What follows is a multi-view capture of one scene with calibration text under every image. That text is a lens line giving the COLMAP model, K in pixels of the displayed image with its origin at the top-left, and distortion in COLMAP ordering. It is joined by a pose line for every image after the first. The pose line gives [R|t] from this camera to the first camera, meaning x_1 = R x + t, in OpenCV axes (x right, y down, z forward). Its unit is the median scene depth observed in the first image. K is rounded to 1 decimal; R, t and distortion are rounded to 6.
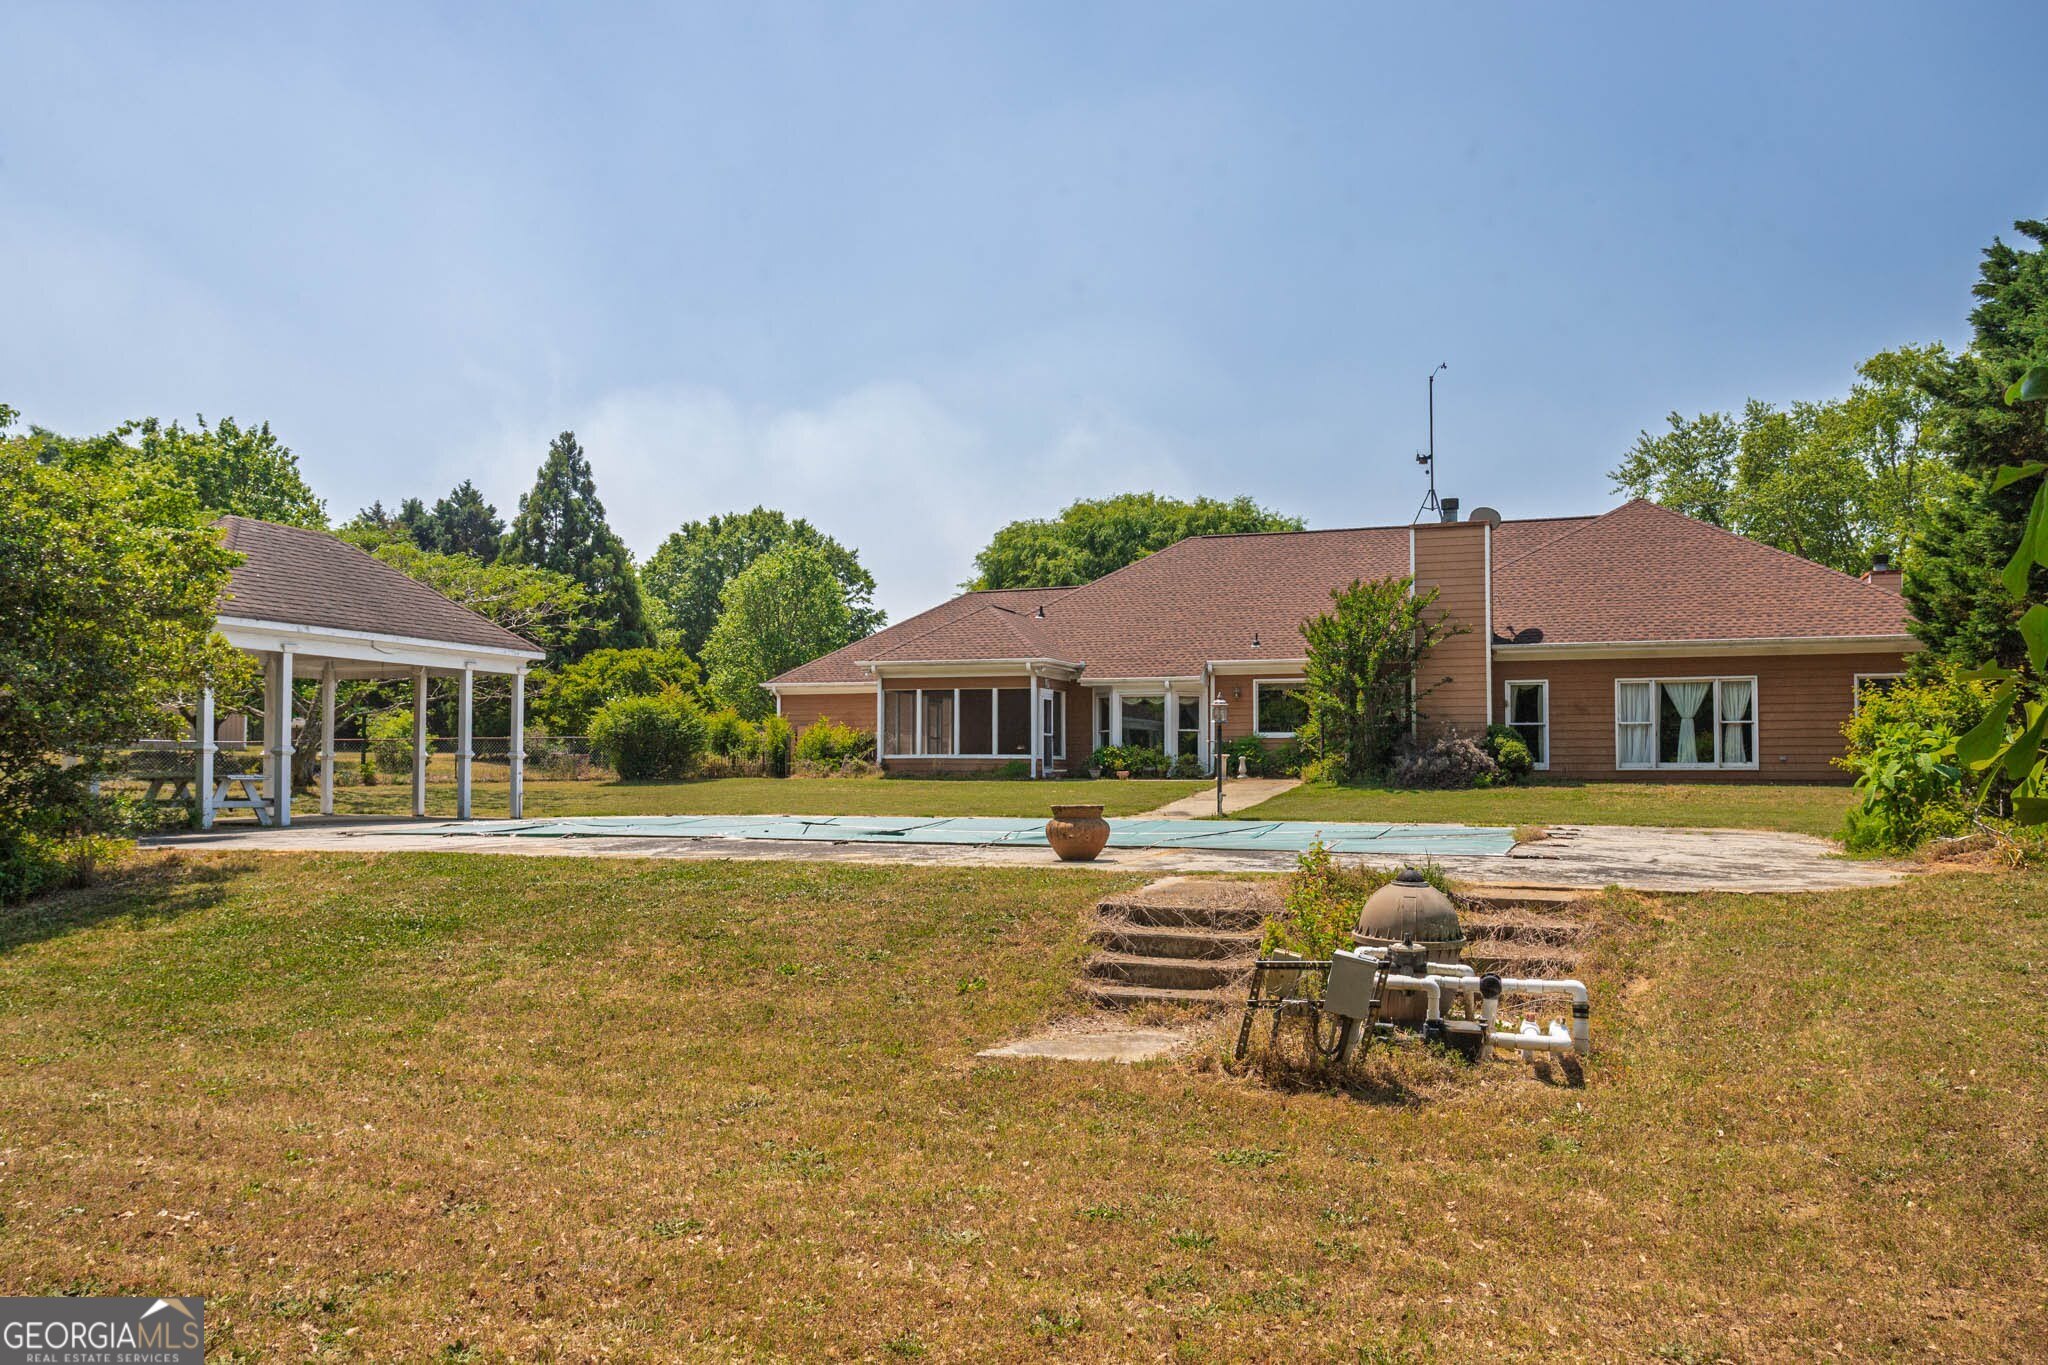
lens RADIAL K [[1461.2, 0, 1025.2], [0, 1461.2, 641.9], [0, 0, 1]] dist [-0.049229, 0.070994]
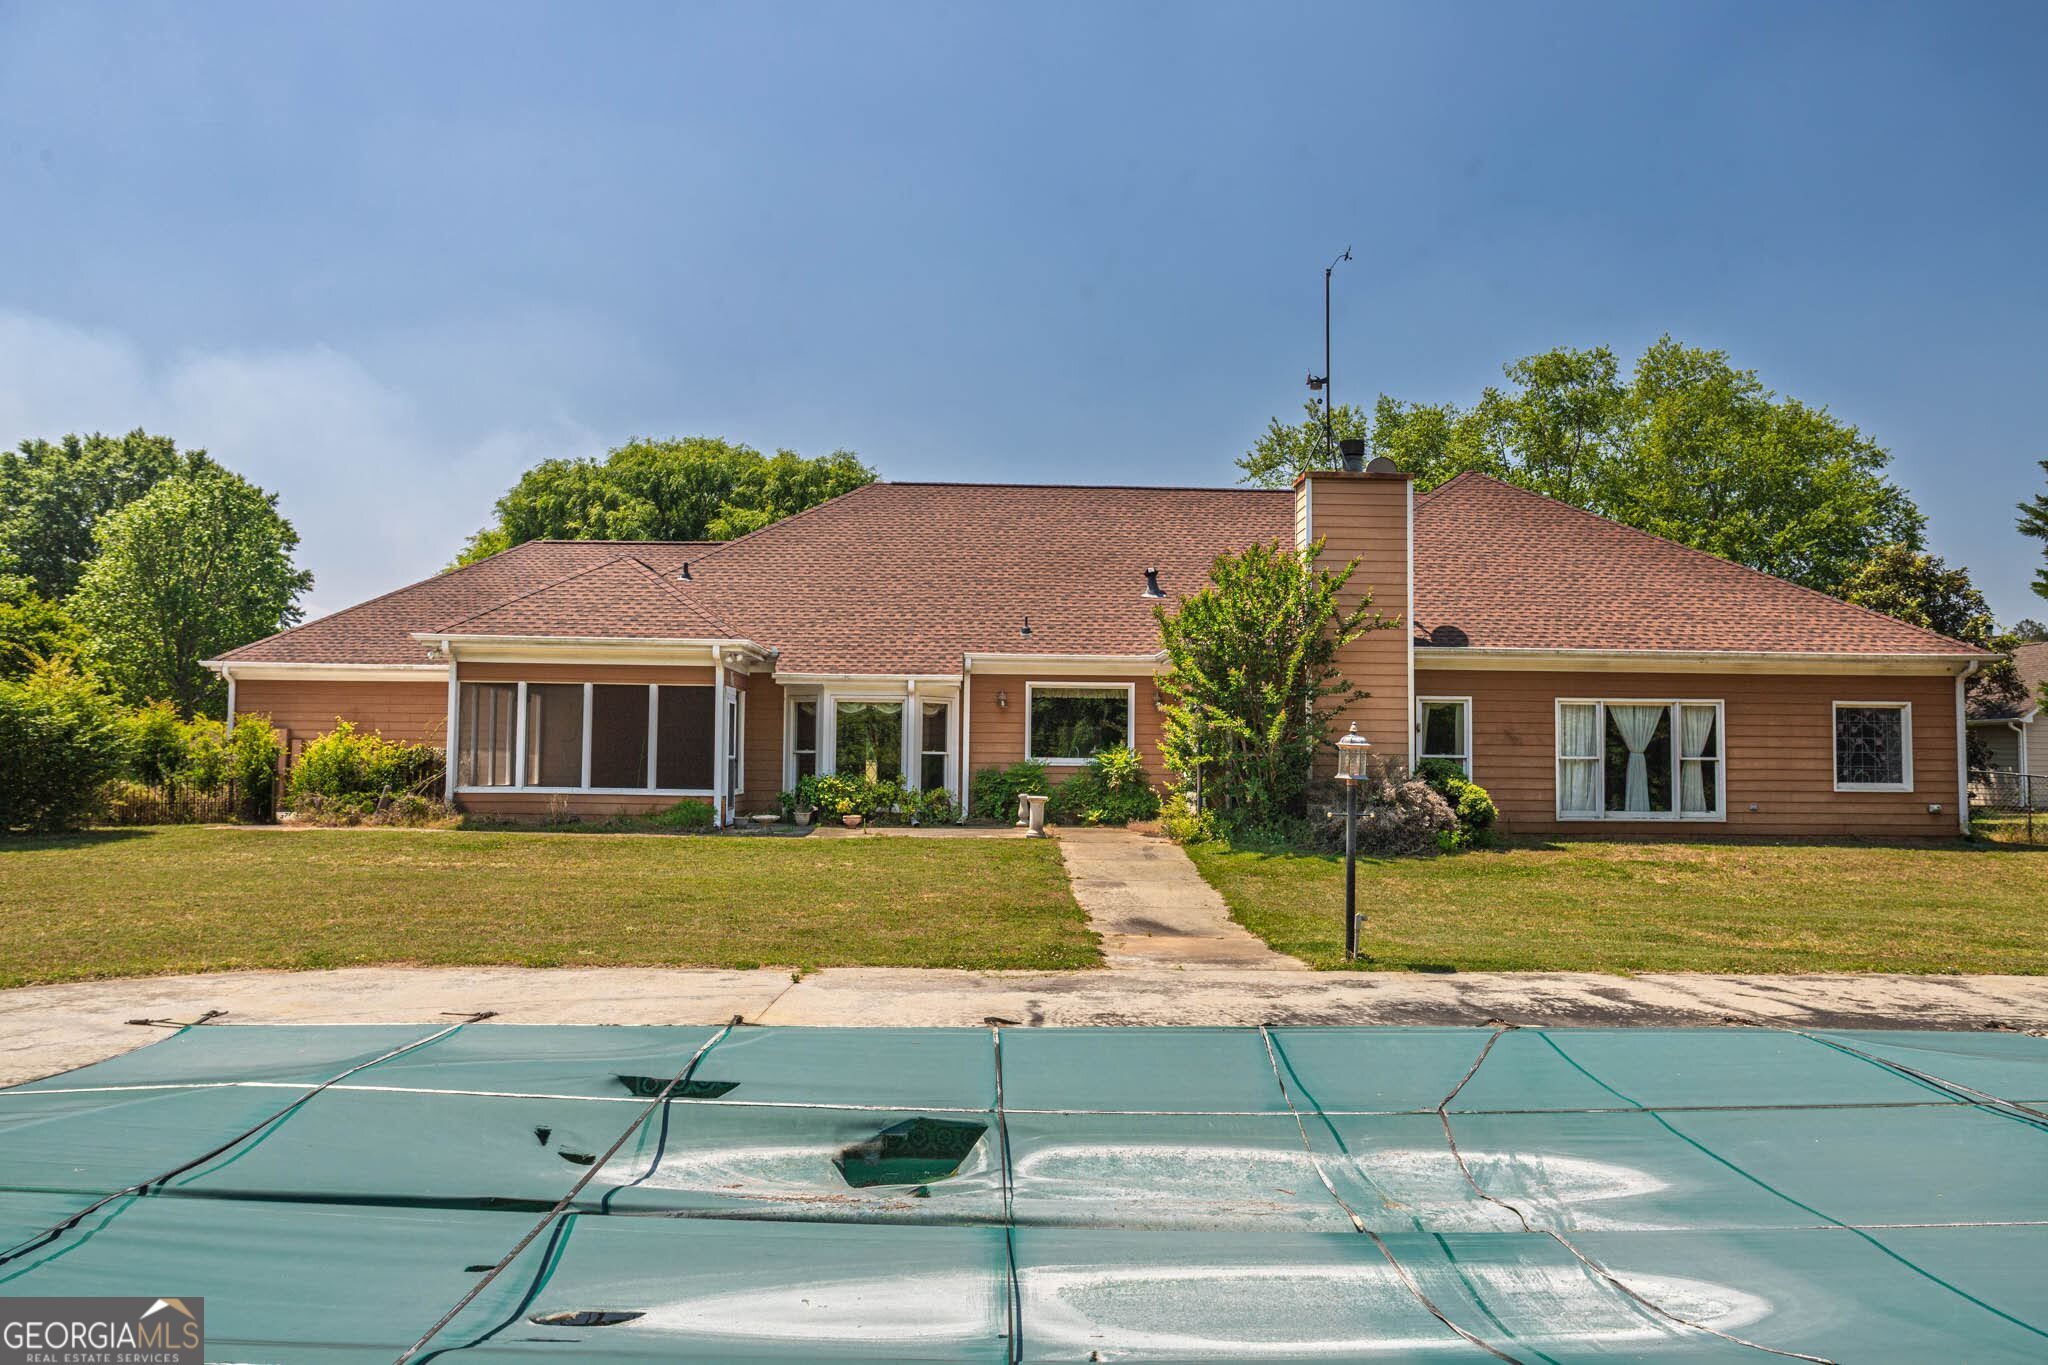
lens RADIAL K [[1461.2, 0, 1025.2], [0, 1461.2, 641.9], [0, 0, 1]] dist [-0.049229, 0.070994]
pose [[0.925445, 0.038686, 0.376901, -0.109297], [-0.041470, 0.999139, -0.000728, 0.007069], [-0.376604, -0.014957, 0.926253, 0.347723]]
